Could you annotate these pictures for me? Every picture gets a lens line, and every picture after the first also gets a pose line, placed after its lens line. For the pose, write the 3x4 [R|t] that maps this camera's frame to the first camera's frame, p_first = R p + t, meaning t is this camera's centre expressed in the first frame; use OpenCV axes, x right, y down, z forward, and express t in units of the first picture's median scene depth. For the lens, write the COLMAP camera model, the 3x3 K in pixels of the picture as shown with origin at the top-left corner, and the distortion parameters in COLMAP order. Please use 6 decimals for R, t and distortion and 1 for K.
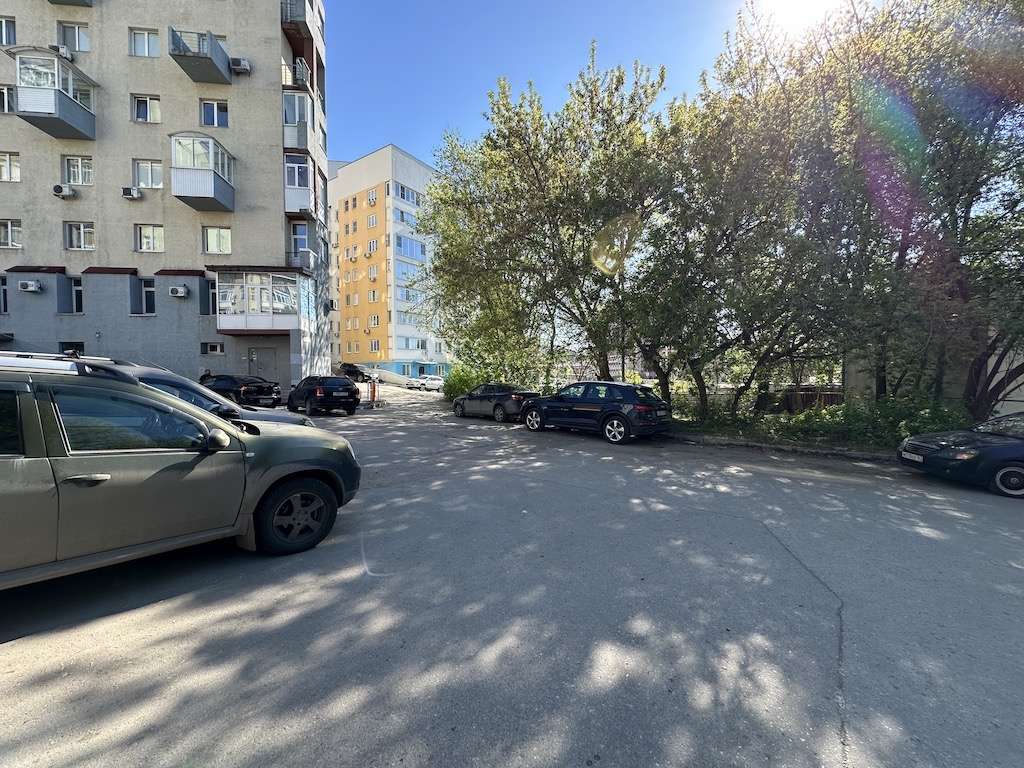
lens RADIAL K [[408.7, 0, 514.4], [0, 408.7, 384.5], [0, 0, 1]] dist [-0.003099, 0.000216]
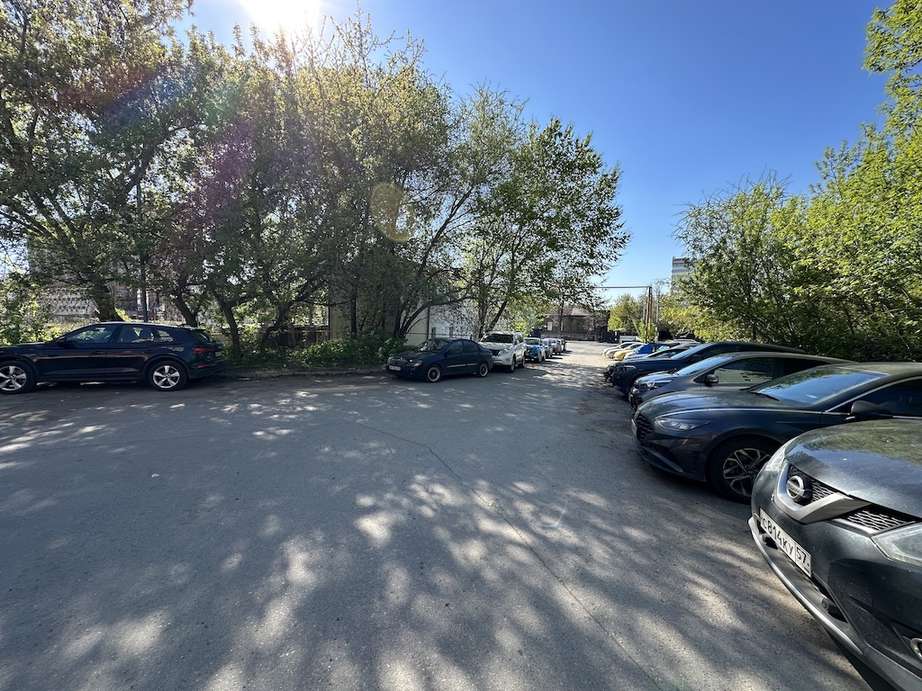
lens RADIAL K [[368.0, 0, 463.9], [0, 368.0, 343.7], [0, 0, 1]] dist [-0.003099, 0.000216]
pose [[0.466940, -0.048964, 0.882932, -0.609503], [0.004084, 0.998575, 0.053217, -0.004419], [-0.884279, -0.021243, 0.466475, 0.138593]]
